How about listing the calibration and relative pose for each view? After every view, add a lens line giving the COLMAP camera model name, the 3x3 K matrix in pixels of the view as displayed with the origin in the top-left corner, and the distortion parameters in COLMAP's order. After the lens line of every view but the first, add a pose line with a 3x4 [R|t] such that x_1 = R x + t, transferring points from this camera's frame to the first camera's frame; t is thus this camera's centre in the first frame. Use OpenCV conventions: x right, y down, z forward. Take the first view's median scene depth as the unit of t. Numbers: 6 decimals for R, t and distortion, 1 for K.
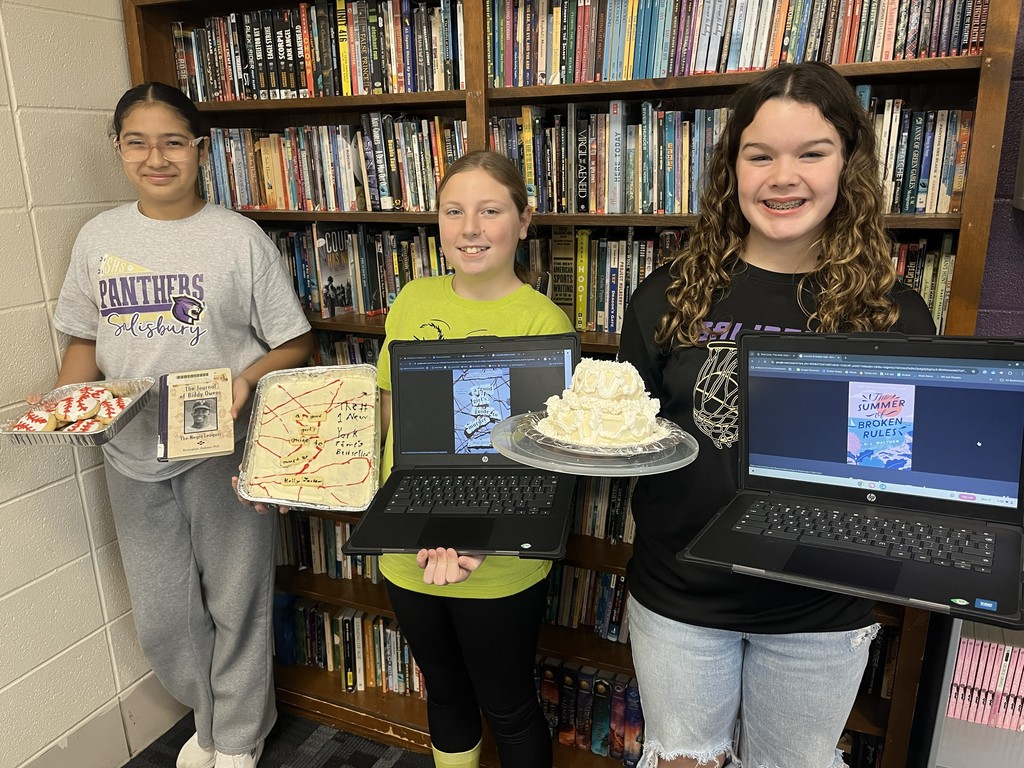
lens RADIAL K [[763.3, 0, 508.8], [0, 763.3, 390.9], [0, 0, 1]] dist [0.007735, -0.017499]
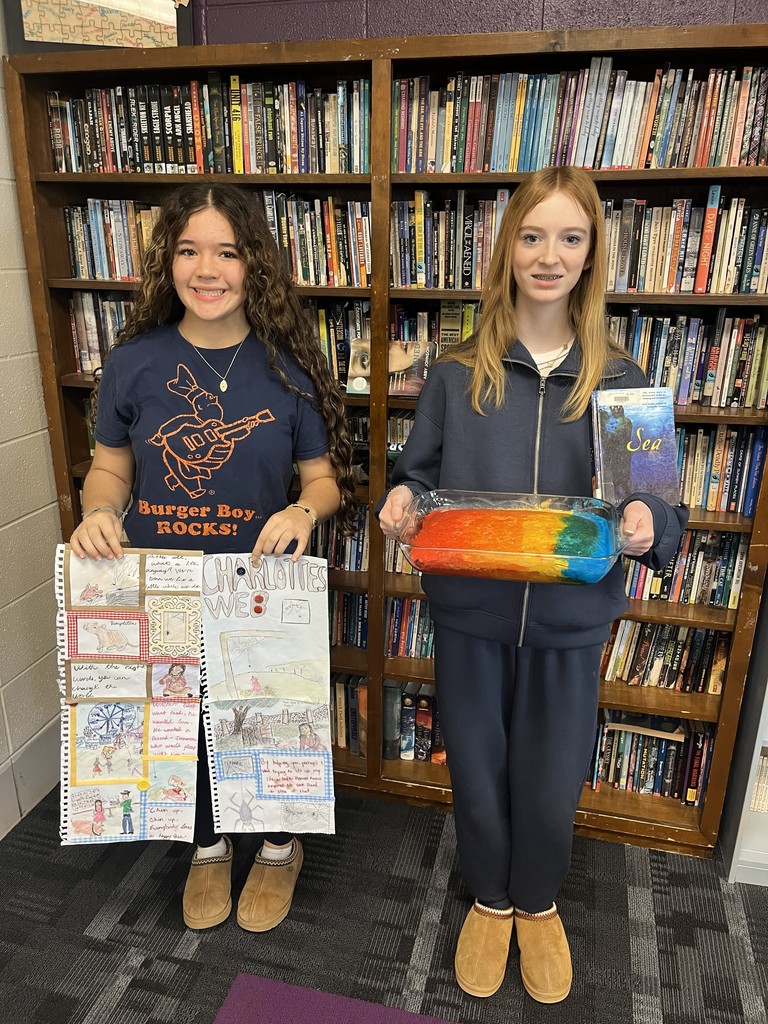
lens RADIAL K [[763.3, 0, 388.8], [0, 763.3, 509.2], [0, 0, 1]] dist [0.007735, -0.017499]
pose [[0.985486, -0.033848, 0.166351, -0.205023], [0.024789, 0.998110, 0.056238, 0.023398], [-0.167940, -0.051298, 0.984462, -0.100558]]
